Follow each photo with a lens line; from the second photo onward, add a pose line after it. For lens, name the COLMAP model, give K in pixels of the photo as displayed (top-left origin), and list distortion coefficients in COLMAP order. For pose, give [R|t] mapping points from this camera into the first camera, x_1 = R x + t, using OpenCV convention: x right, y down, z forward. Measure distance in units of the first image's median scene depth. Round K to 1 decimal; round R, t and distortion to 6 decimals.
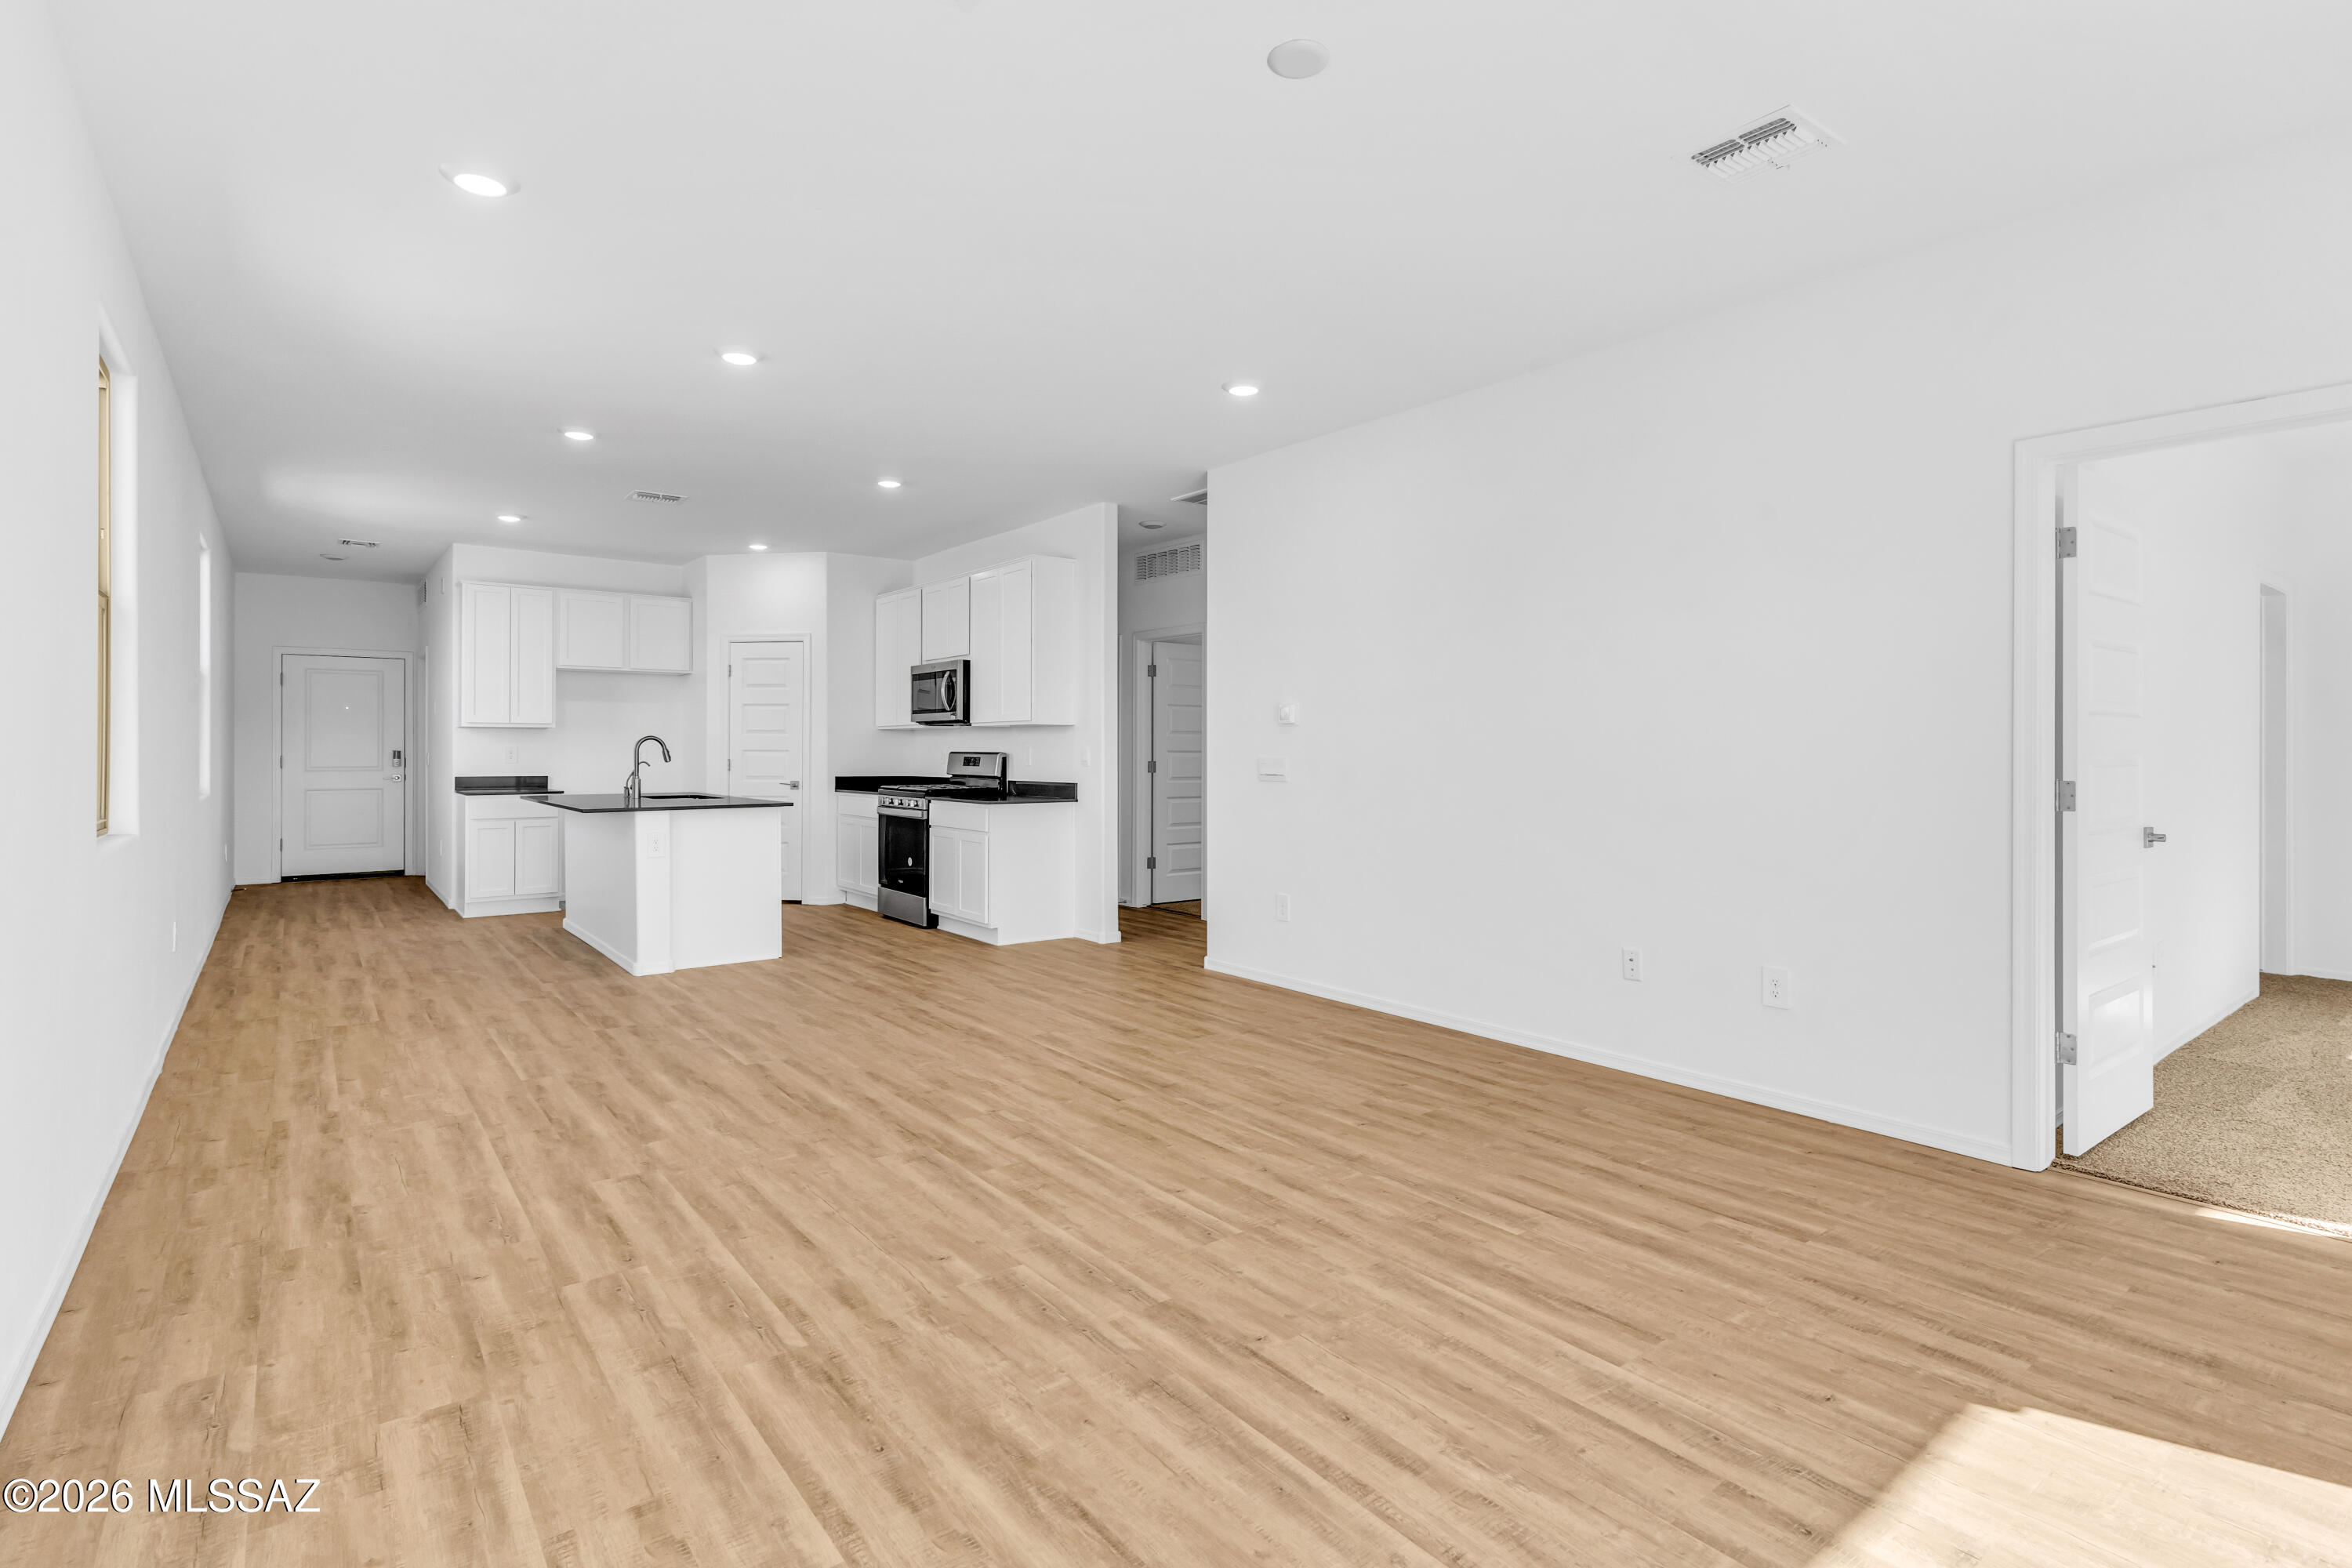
lens RADIAL K [[1133.4, 0, 1177.4], [0, 1133.4, 753.1], [0, 0, 1]] dist [0.001383, -0.000130]
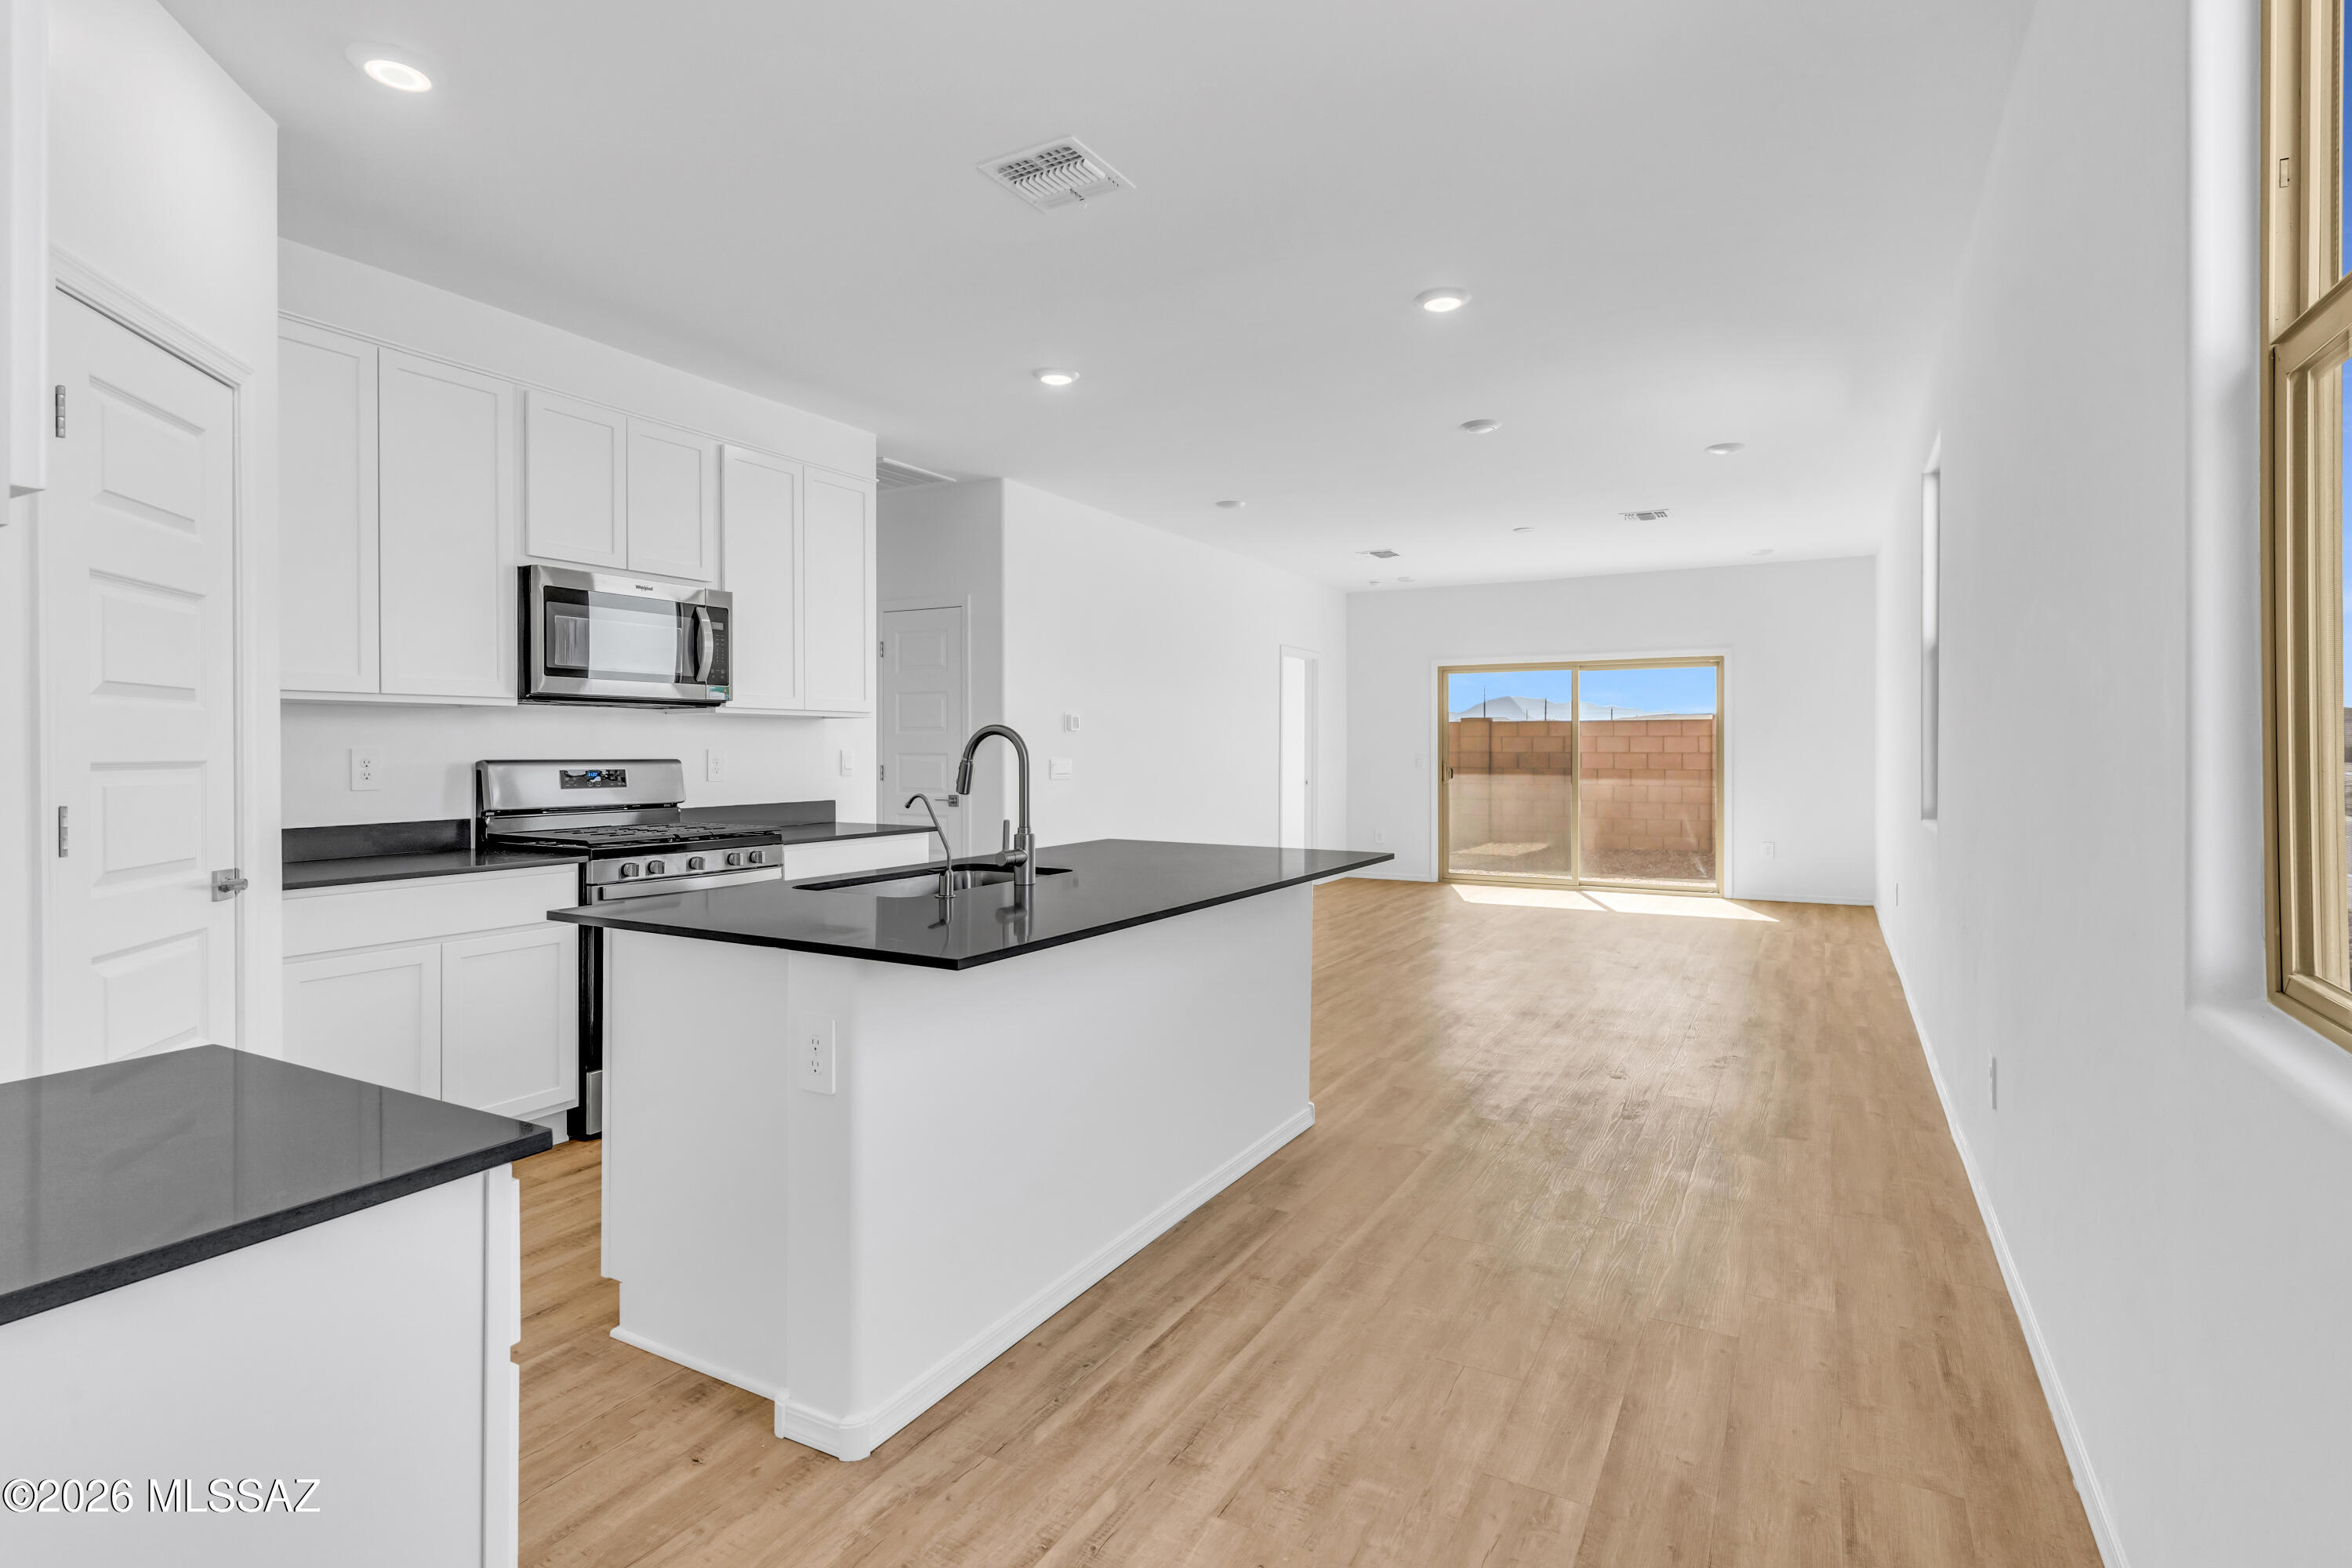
lens RADIAL K [[1150.2, 0, 1188.0], [0, 1150.2, 752.8], [0, 0, 1]] dist [0.004004, 0.000592]
pose [[-0.396321, -0.003778, 0.918104, -1.518740], [0.002932, 0.999981, 0.005381, -0.012467], [-0.918107, 0.004824, -0.396303, 1.939546]]
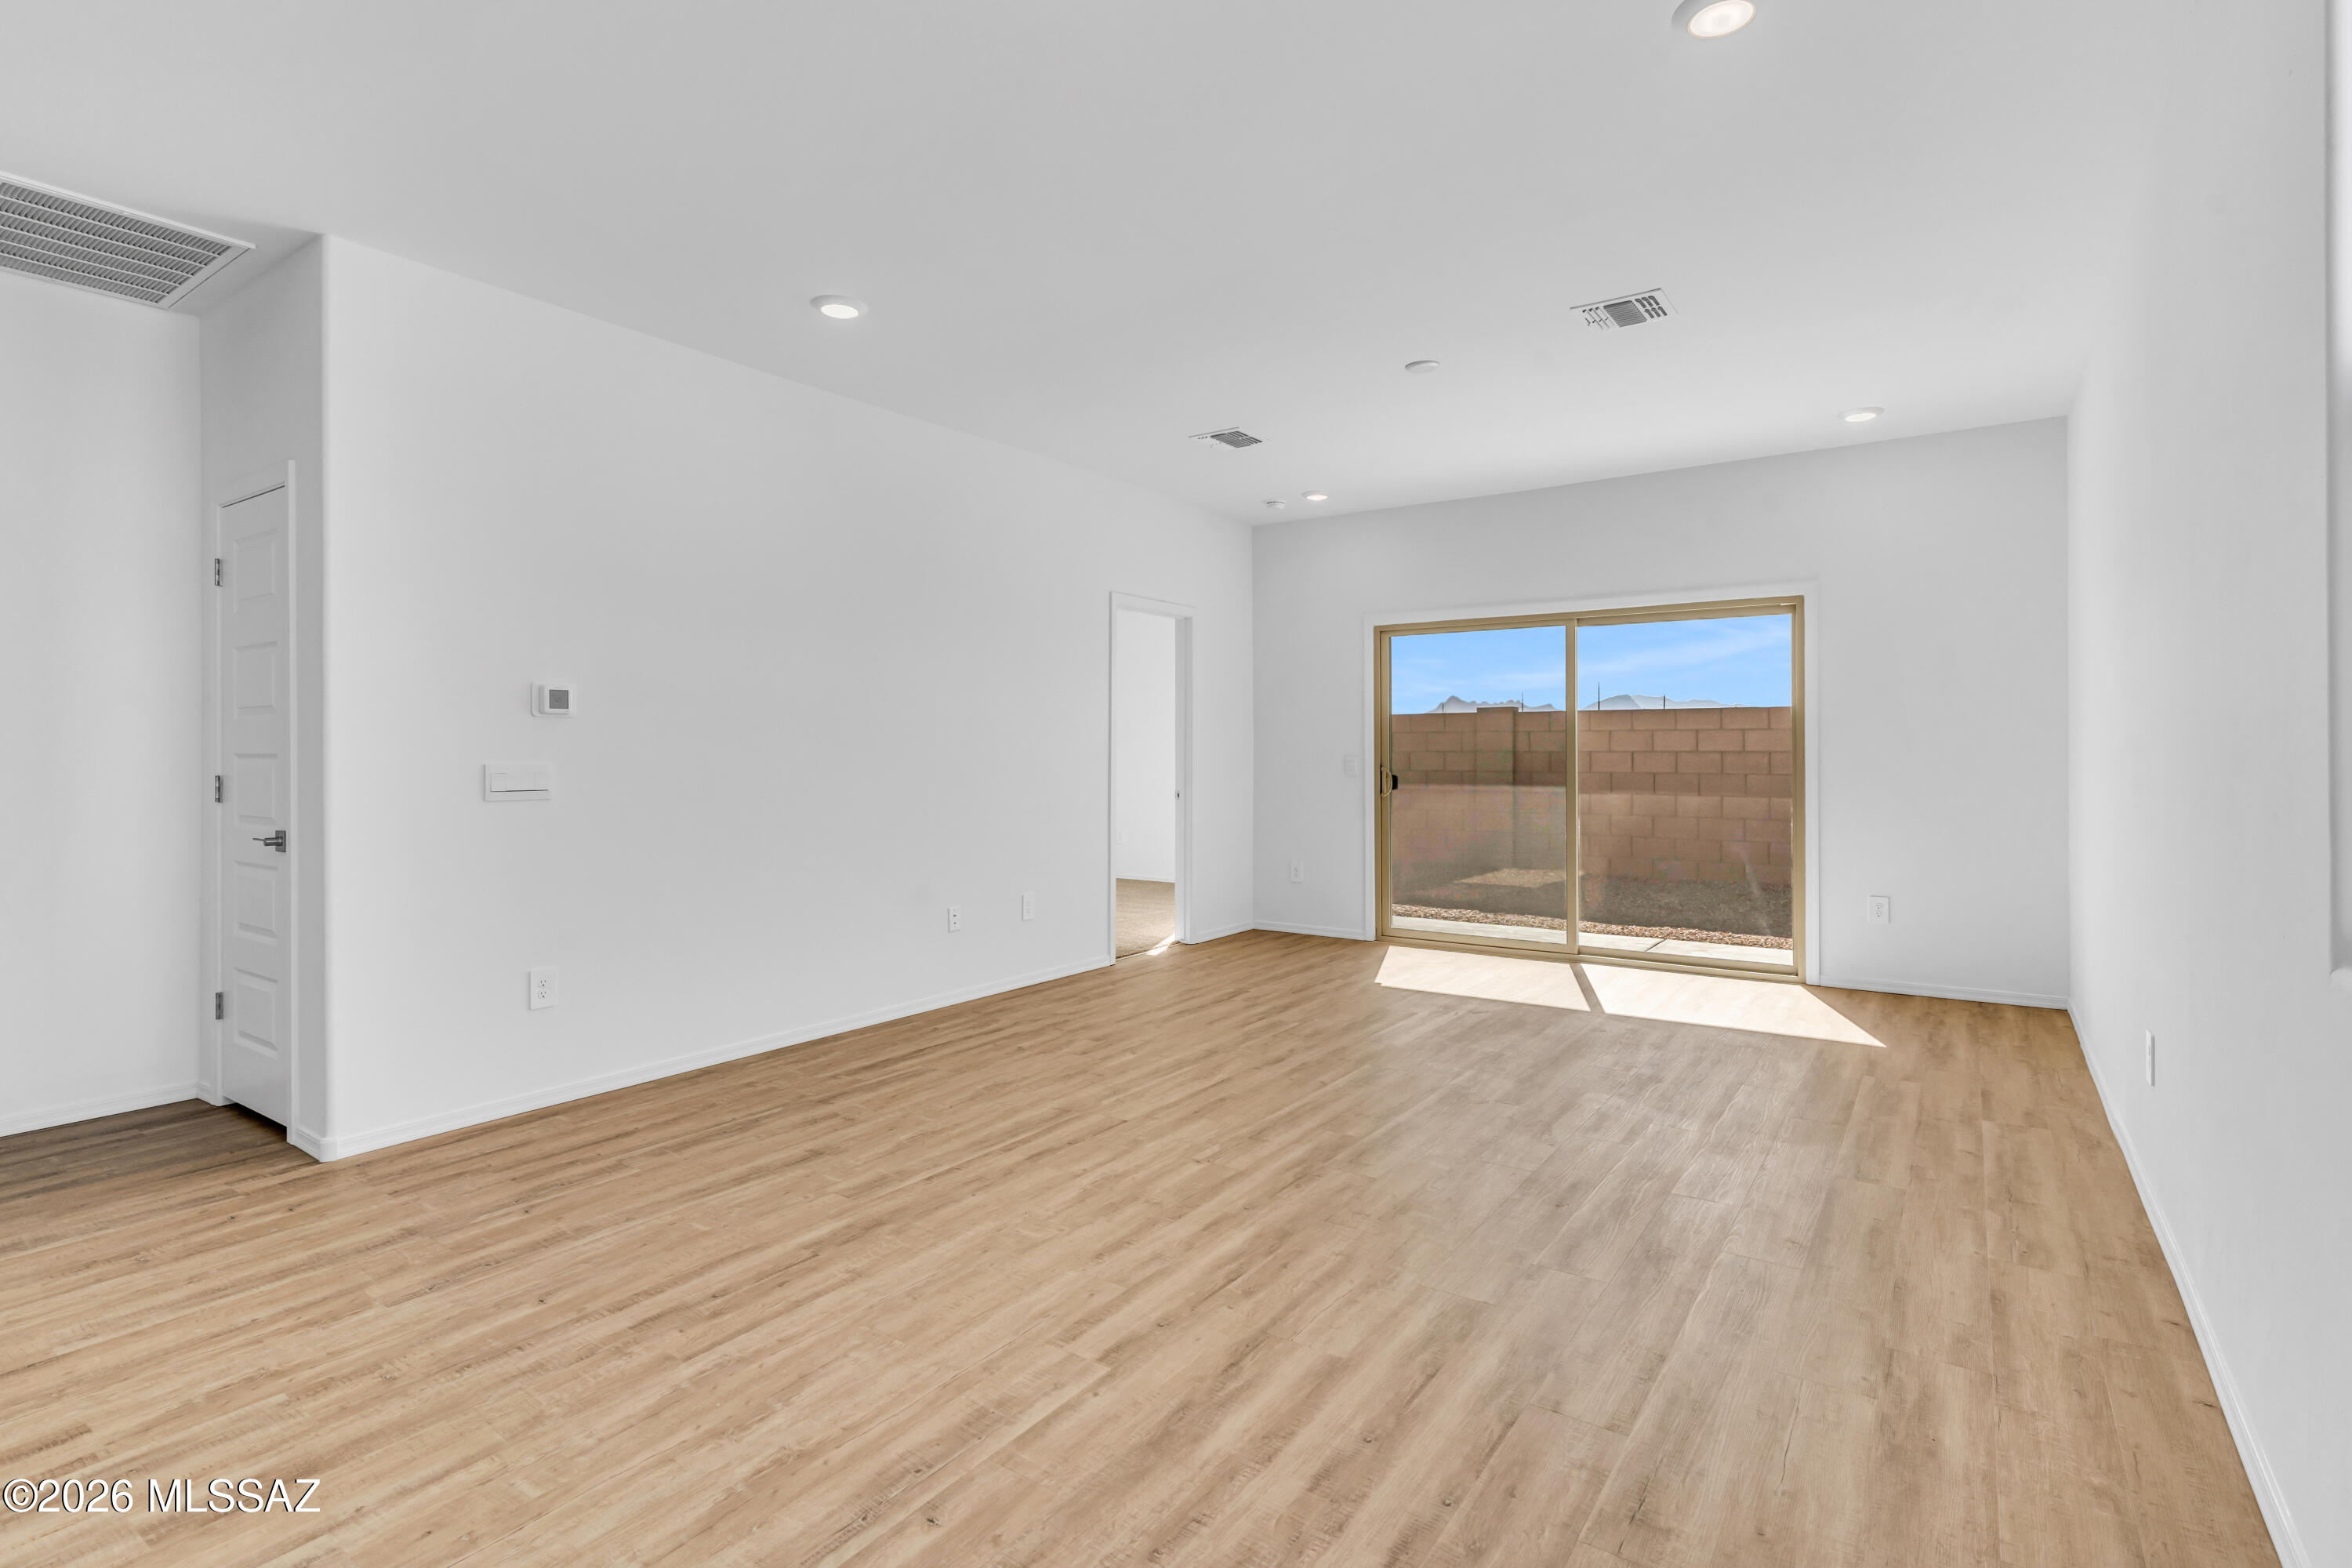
lens RADIAL K [[1133.4, 0, 1177.4], [0, 1133.4, 753.1], [0, 0, 1]] dist [0.001383, -0.000130]
pose [[-0.297120, -0.003796, 0.954833, -0.935400], [0.004891, 0.999973, 0.005497, -0.006494], [-0.954828, 0.006303, -0.297094, 1.195040]]
